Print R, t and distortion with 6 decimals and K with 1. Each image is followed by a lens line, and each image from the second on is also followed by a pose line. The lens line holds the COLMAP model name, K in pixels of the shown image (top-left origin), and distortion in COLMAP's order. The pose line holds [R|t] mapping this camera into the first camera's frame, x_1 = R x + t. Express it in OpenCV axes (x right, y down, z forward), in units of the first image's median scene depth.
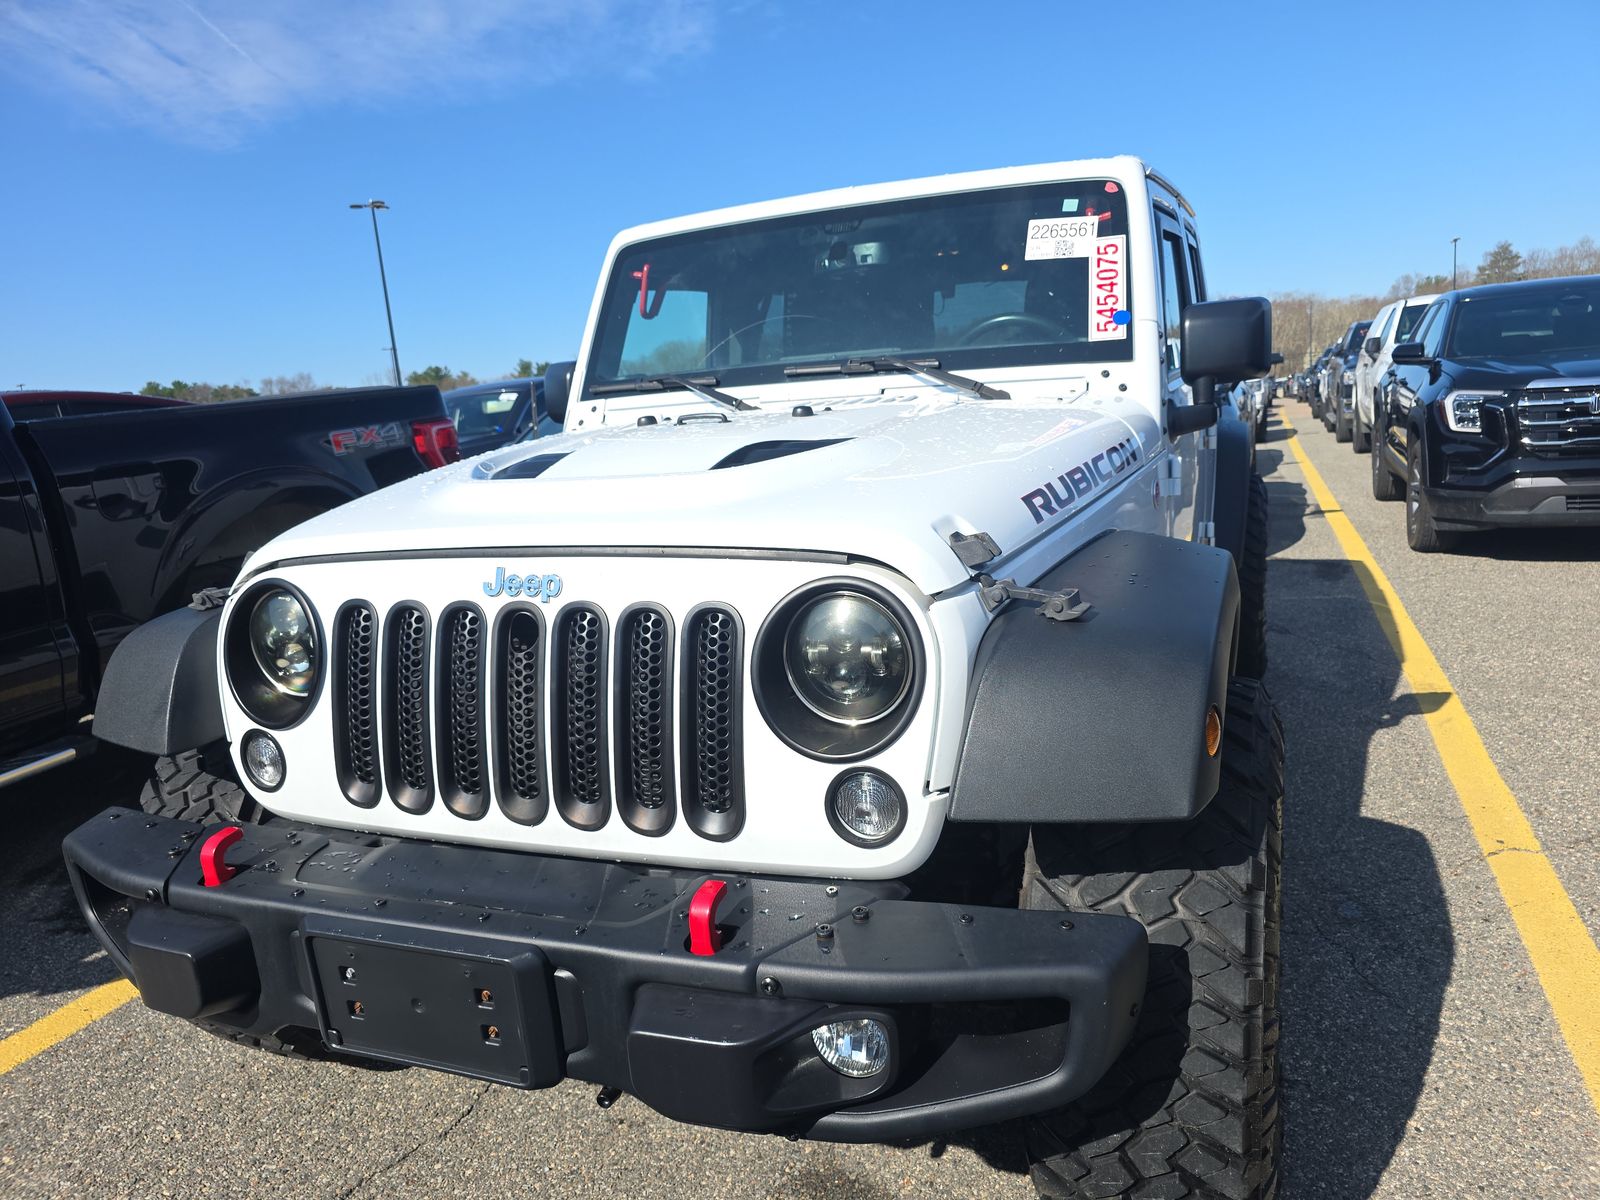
lens RADIAL K [[1007.5, 0, 800.0], [0, 1007.5, 600.0], [0, 0, 1]] dist [0.039658, -0.028043]
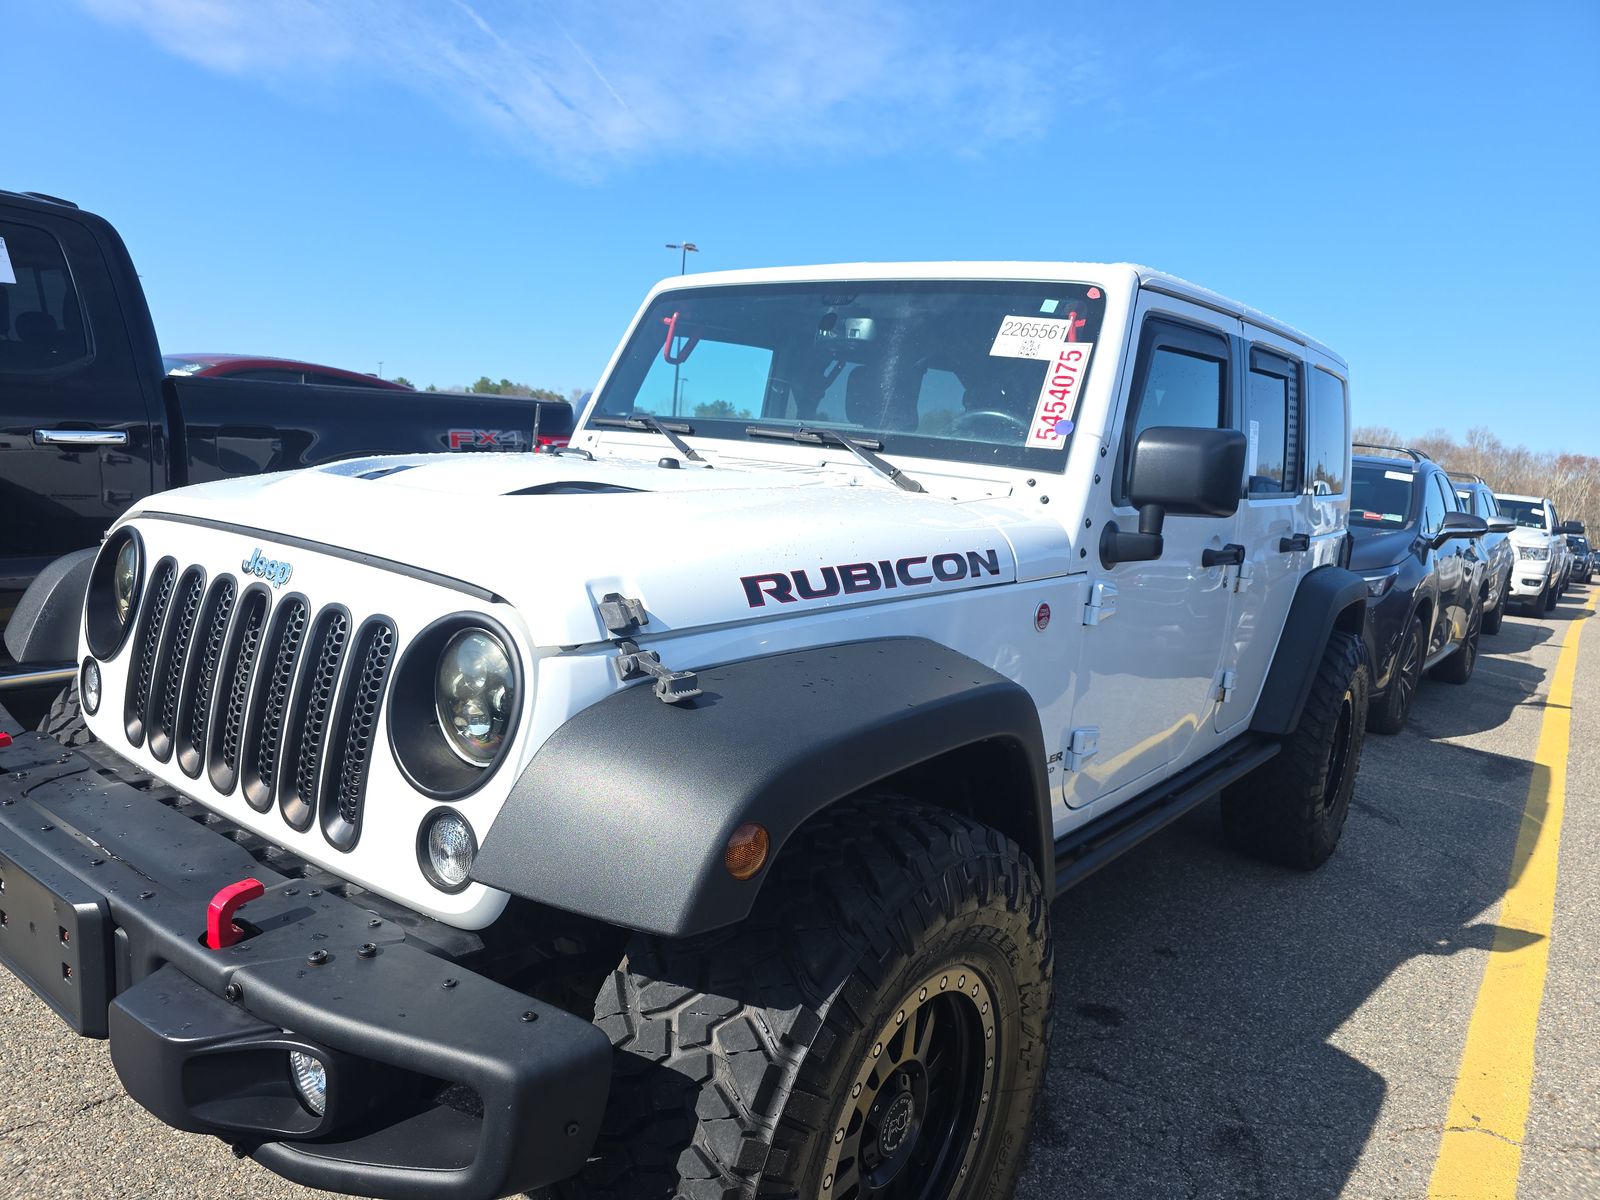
lens RADIAL K [[1007.5, 0, 800.0], [0, 1007.5, 600.0], [0, 0, 1]] dist [0.039658, -0.028043]
pose [[0.956612, 0.192494, -0.218724, 0.314427], [-0.205814, 0.977789, -0.039619, -0.034937], [0.206239, 0.082916, 0.974982, 0.050958]]
